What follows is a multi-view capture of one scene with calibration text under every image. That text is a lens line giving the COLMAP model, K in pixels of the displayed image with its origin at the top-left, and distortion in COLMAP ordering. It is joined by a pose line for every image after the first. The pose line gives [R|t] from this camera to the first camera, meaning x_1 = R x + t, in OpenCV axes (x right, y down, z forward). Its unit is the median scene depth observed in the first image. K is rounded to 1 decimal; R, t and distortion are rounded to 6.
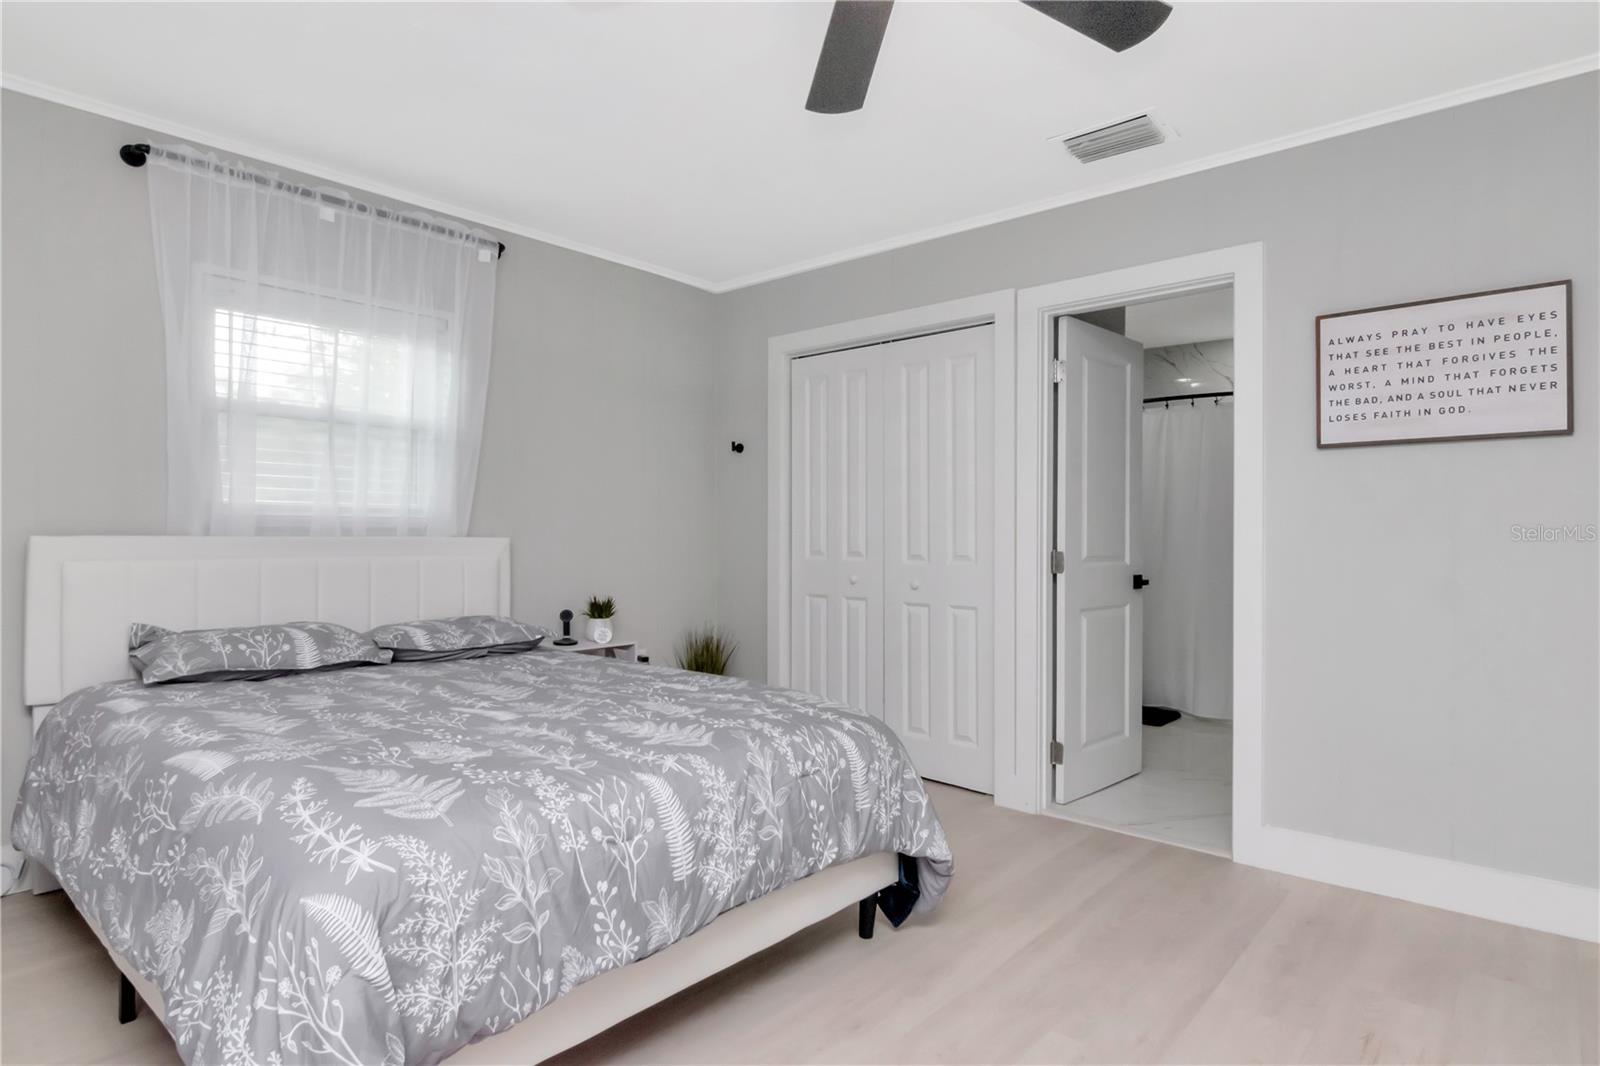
lens RADIAL K [[869.7, 0, 800.0], [0, 869.7, 533.0], [0, 0, 1]] dist [-0.032948, 0.000082]
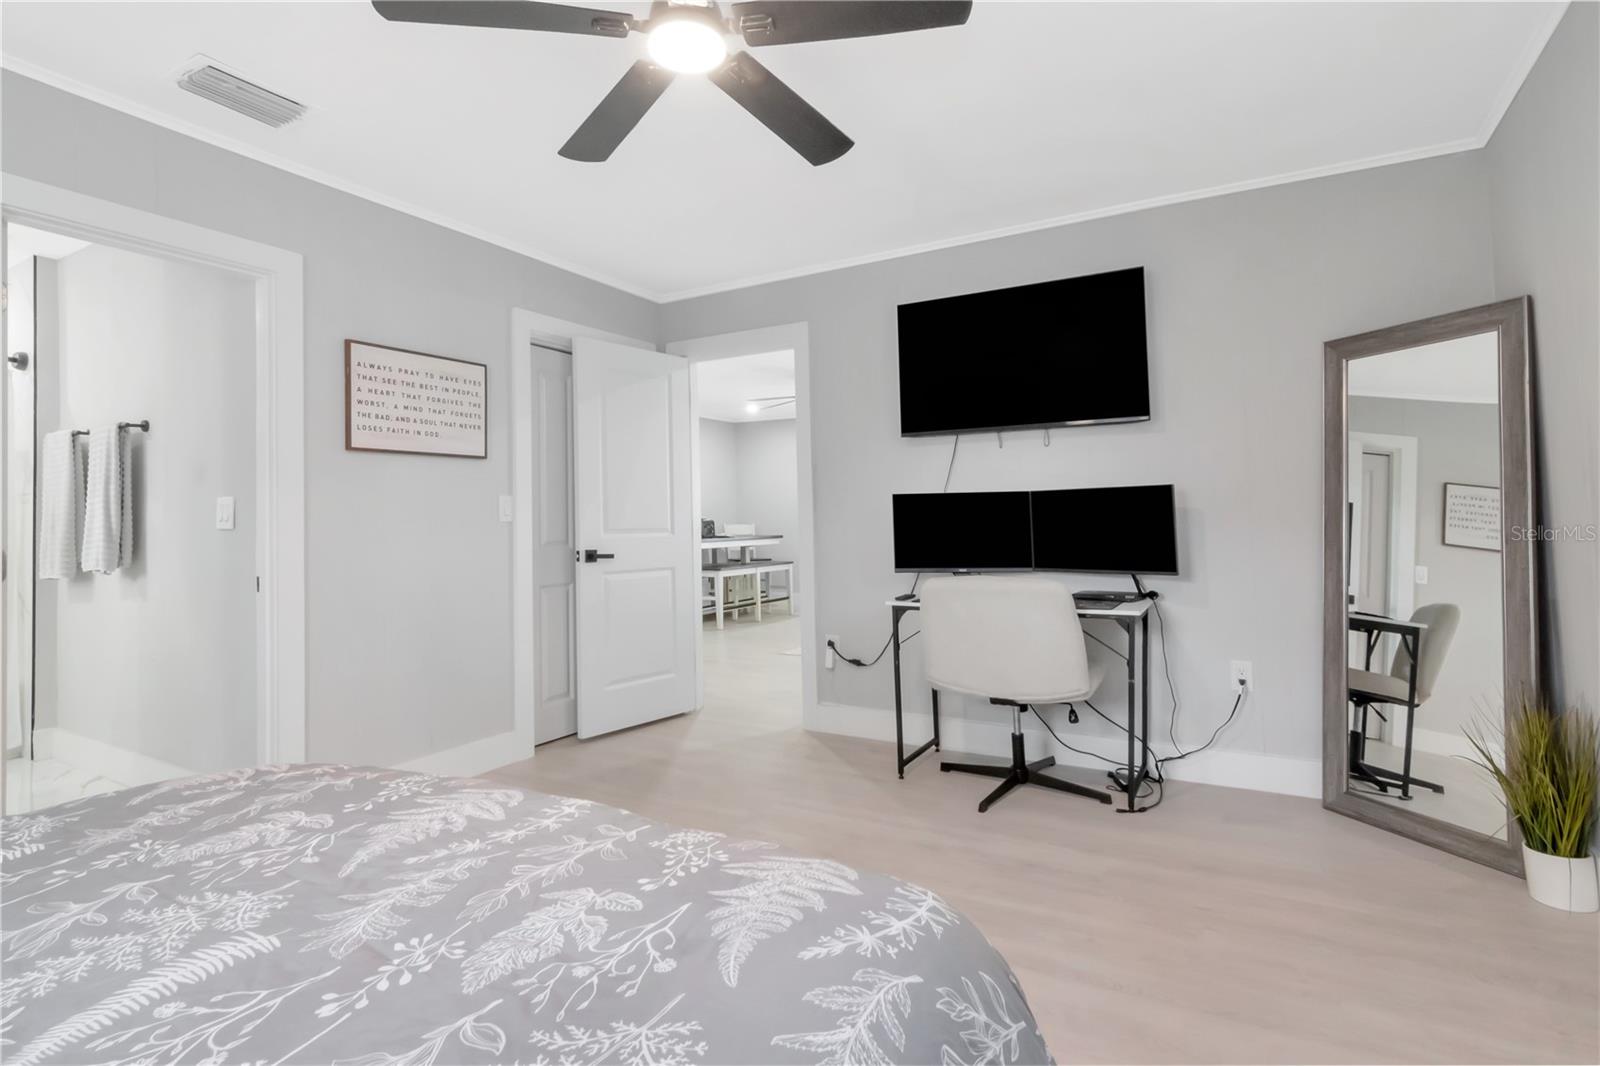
lens RADIAL K [[786.8, 0, 801.9], [0, 786.8, 512.0], [0, 0, 1]] dist [-0.009168, -0.000891]
pose [[-0.191264, 0.006863, 0.981515, -0.626866], [0.000619, 0.999976, -0.006871, -0.004414], [-0.981538, -0.000706, -0.191264, 0.628384]]
